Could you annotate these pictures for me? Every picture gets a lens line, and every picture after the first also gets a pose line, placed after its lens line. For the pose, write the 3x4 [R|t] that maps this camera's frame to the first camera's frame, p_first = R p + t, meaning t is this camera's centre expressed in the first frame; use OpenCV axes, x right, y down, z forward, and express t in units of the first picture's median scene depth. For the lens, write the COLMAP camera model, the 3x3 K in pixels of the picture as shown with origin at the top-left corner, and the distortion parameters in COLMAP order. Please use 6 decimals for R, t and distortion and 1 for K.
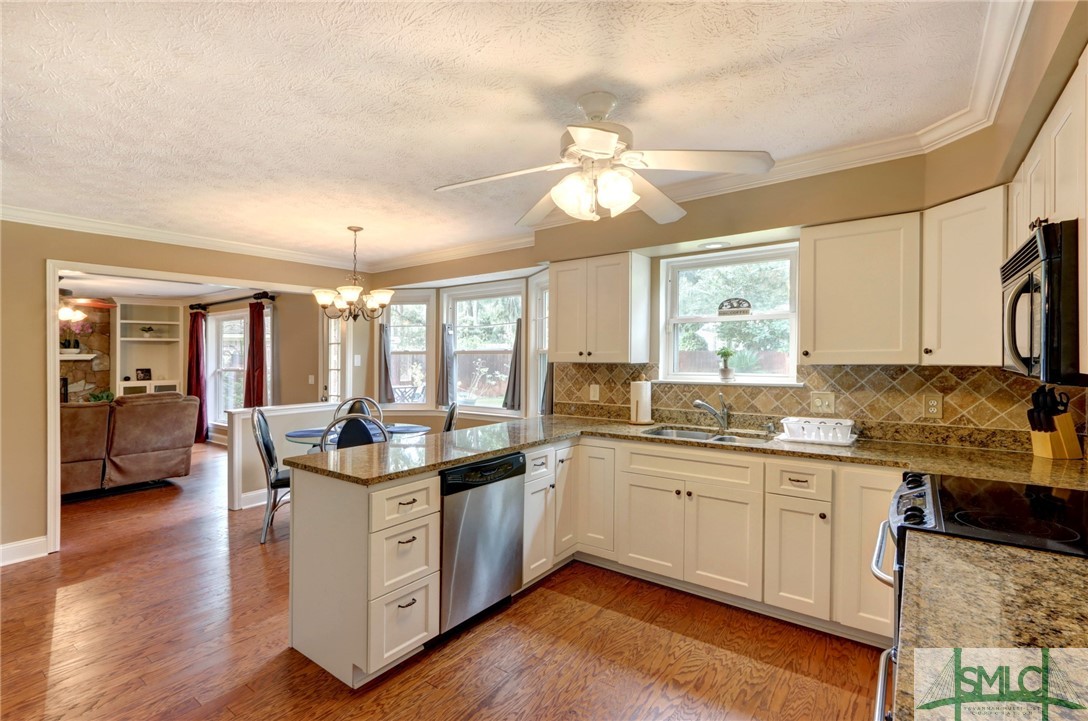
lens RADIAL K [[497.0, 0, 539.5], [0, 497.0, 346.8], [0, 0, 1]] dist [-0.003967, 0.004555]
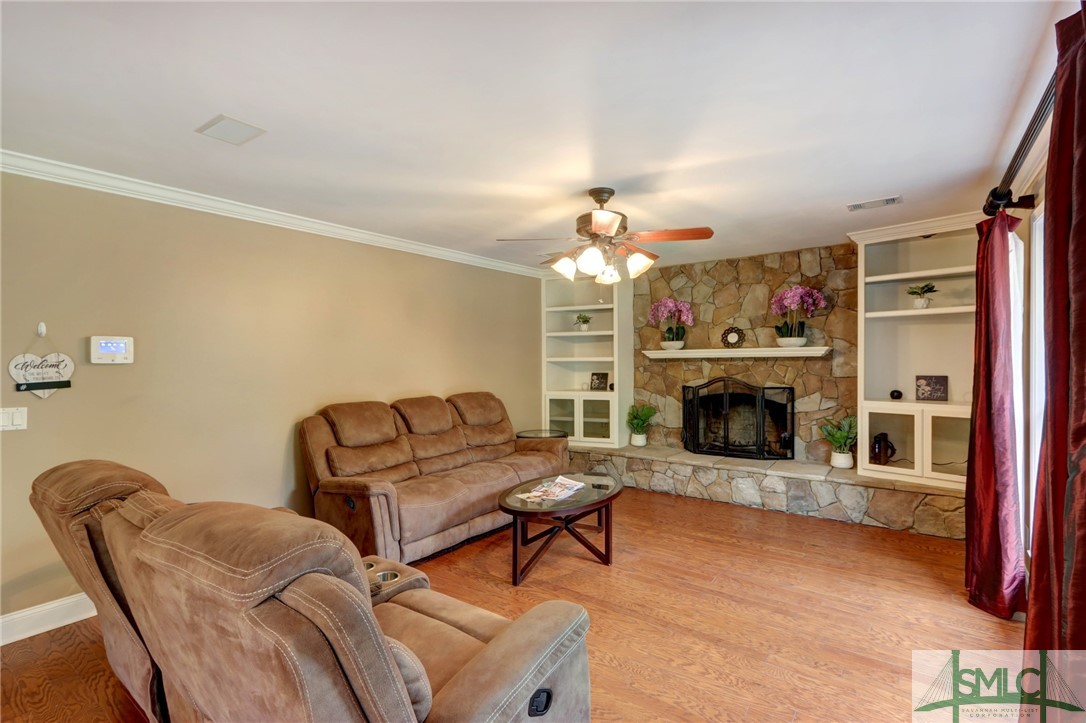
lens RADIAL K [[496.1, 0, 528.8], [0, 496.1, 365.1], [0, 0, 1]] dist [-0.003967, 0.004555]
pose [[-0.016468, 0.021396, -0.999635, -0.610160], [0.026864, 0.999420, 0.020949, 0.026219], [0.999503, -0.026509, -0.017033, 1.195123]]
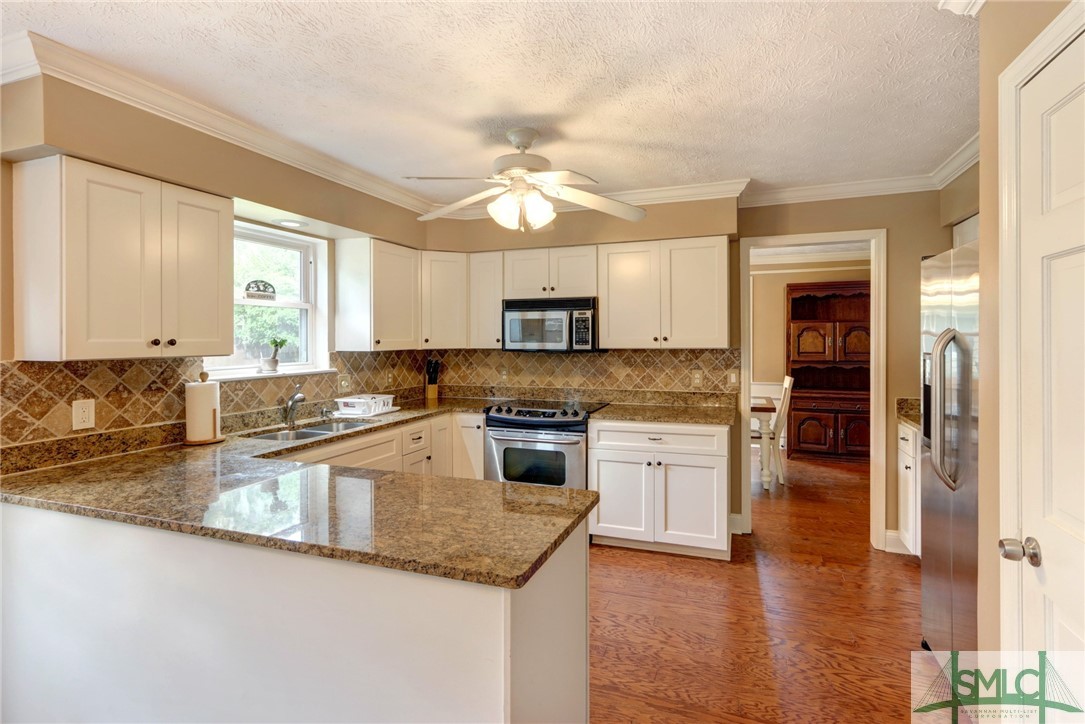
lens RADIAL K [[531.1, 0, 550.0], [0, 531.1, 337.8], [0, 0, 1]] dist [-0.001228, 0.004982]
pose [[-0.283254, 0.008986, 0.959003, -0.481925], [-0.009848, 0.999876, -0.012277, 0.008233], [-0.958994, -0.012922, -0.283131, 0.546504]]
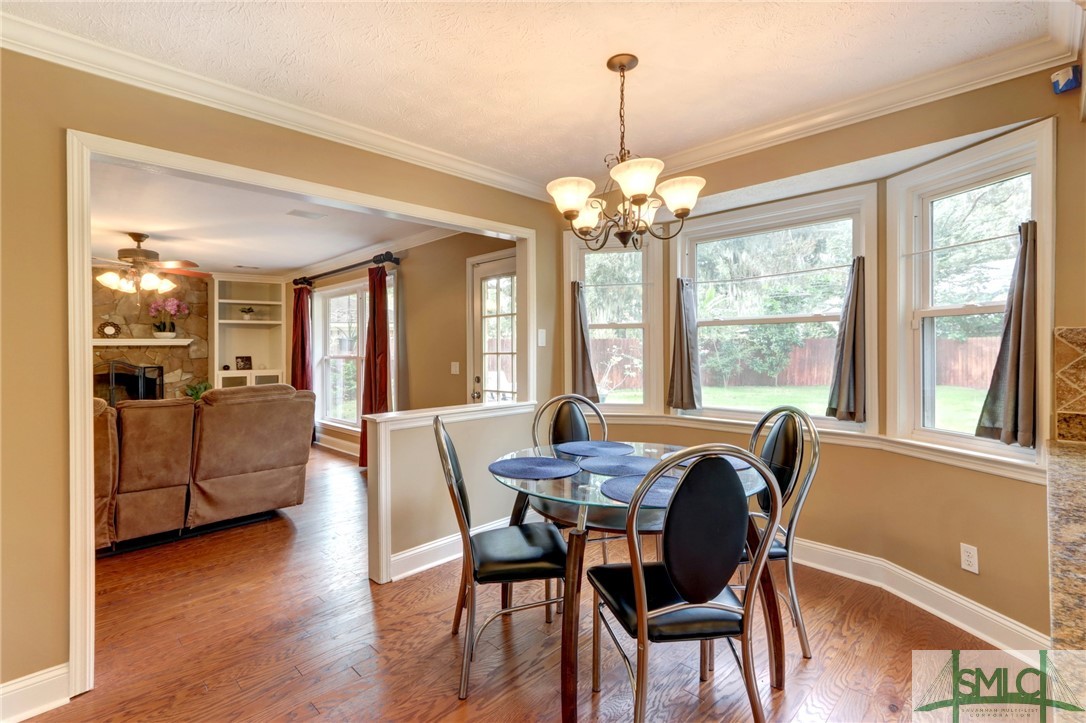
lens RADIAL K [[496.1, 0, 544.3], [0, 496.1, 341.9], [0, 0, 1]] dist [-0.003967, 0.004555]
pose [[0.991488, -0.004328, -0.130129, -0.317153], [0.004794, 0.999983, 0.003266, 0.035183], [0.130113, -0.003862, 0.991492, 0.406224]]
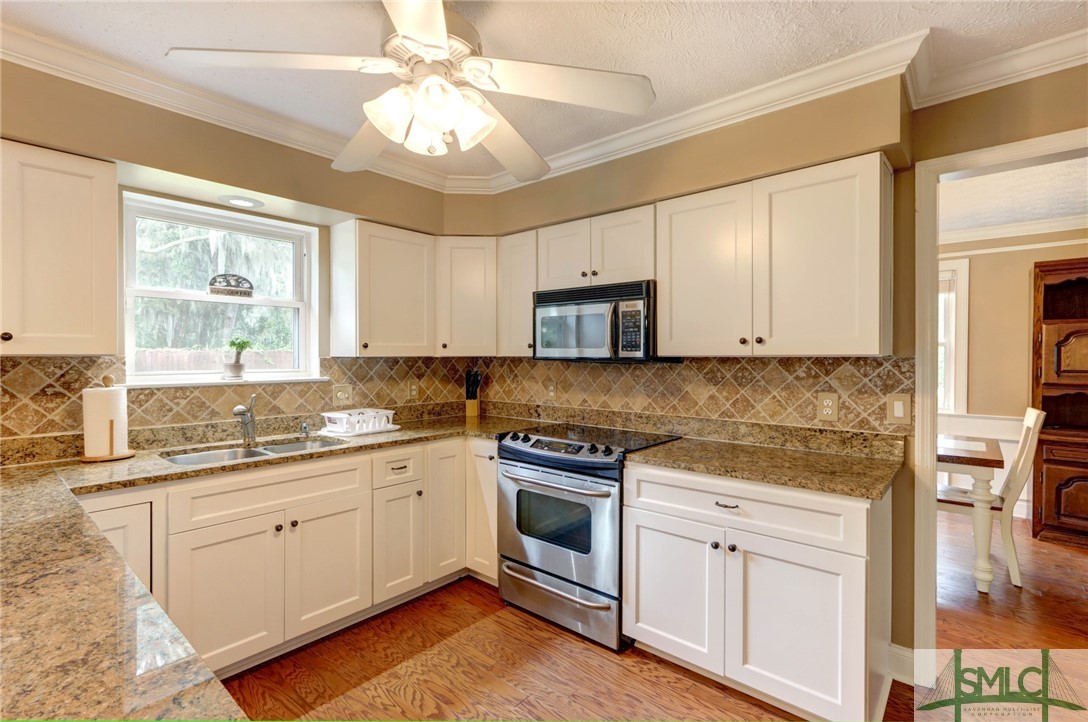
lens RADIAL K [[497.0, 0, 521.1], [0, 497.0, 358.1], [0, 0, 1]] dist [-0.003967, 0.004555]
pose [[0.104897, 0.002910, 0.994479, -0.245812], [-0.018170, 0.999834, -0.001009, 0.019065], [-0.994317, -0.017963, 0.104933, 0.327312]]
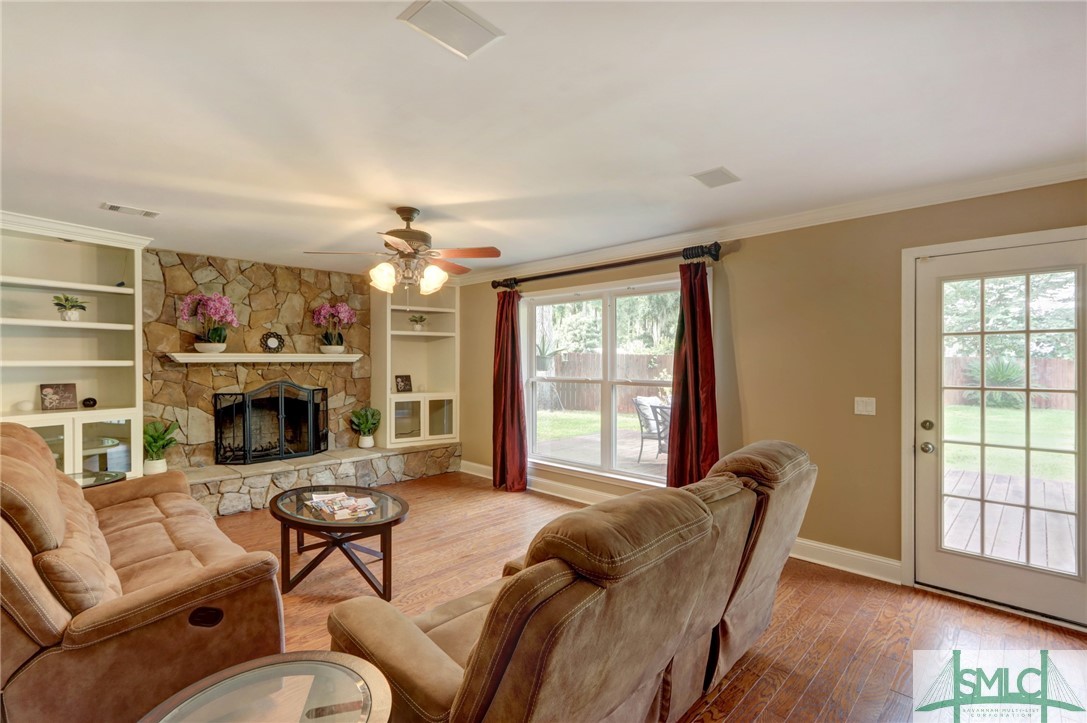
lens RADIAL K [[496.5, 0, 545.1], [0, 496.5, 362.9], [0, 0, 1]] dist [-0.003967, 0.004555]
pose [[0.991693, 0.010256, -0.128217, -0.965685], [-0.007540, 0.999737, 0.021643, 0.017583], [0.128405, -0.020497, 0.991510, 0.611957]]
